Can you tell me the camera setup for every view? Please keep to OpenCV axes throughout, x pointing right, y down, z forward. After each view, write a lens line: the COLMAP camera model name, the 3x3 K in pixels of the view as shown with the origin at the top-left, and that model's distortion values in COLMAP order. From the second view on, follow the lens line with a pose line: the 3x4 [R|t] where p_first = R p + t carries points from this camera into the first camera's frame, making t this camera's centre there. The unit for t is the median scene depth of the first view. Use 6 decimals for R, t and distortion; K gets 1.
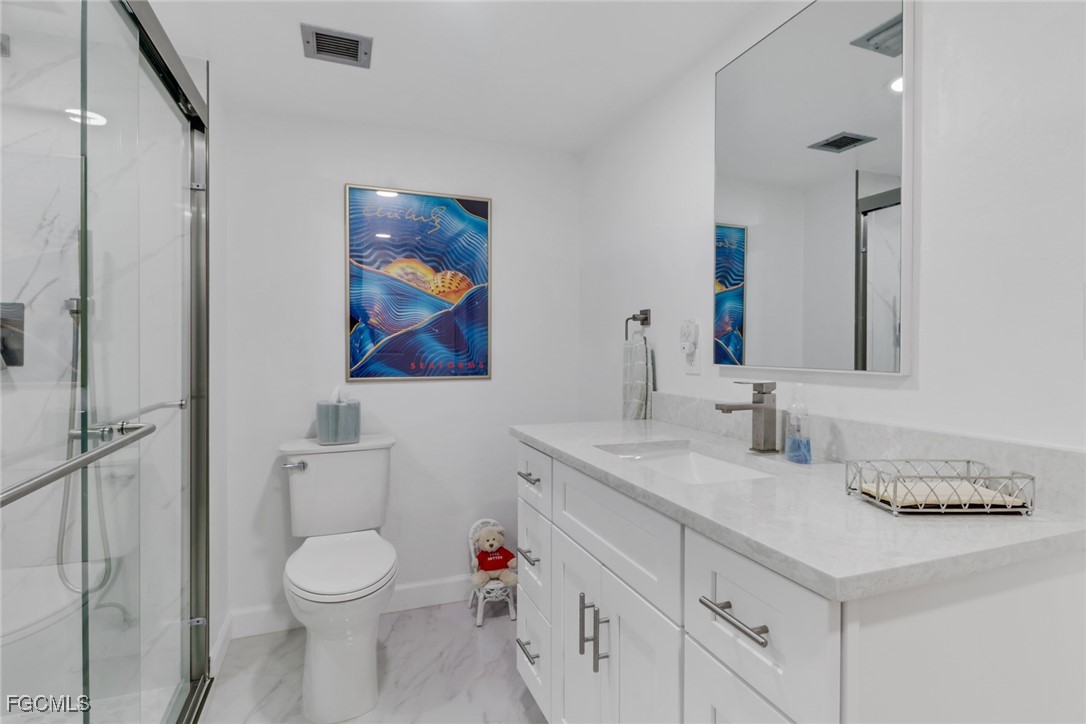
lens RADIAL K [[544.9, 0, 544.2], [0, 544.9, 358.0], [0, 0, 1]] dist [0.004614, -0.000041]
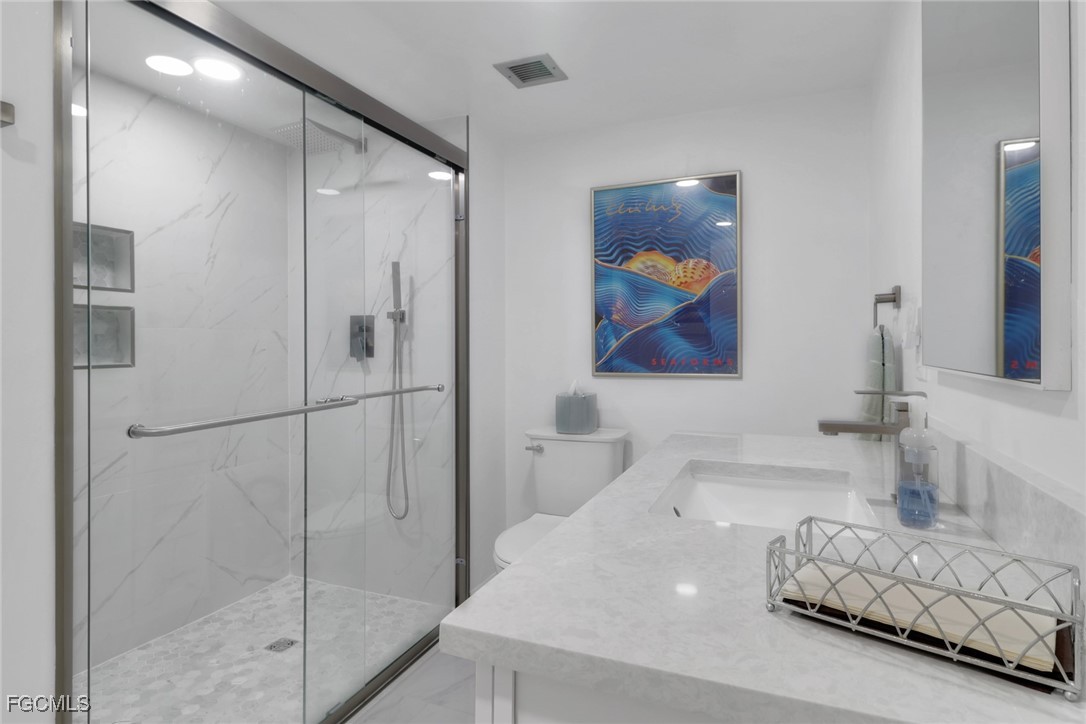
lens RADIAL K [[577.1, 0, 542.8], [0, 577.1, 352.6], [0, 0, 1]] dist [0.002389, -0.002967]
pose [[0.723592, 0.003652, -0.690218, 0.325695], [-0.005680, 0.999984, -0.000664, -0.000206], [0.690204, 0.004401, 0.723601, 0.125358]]
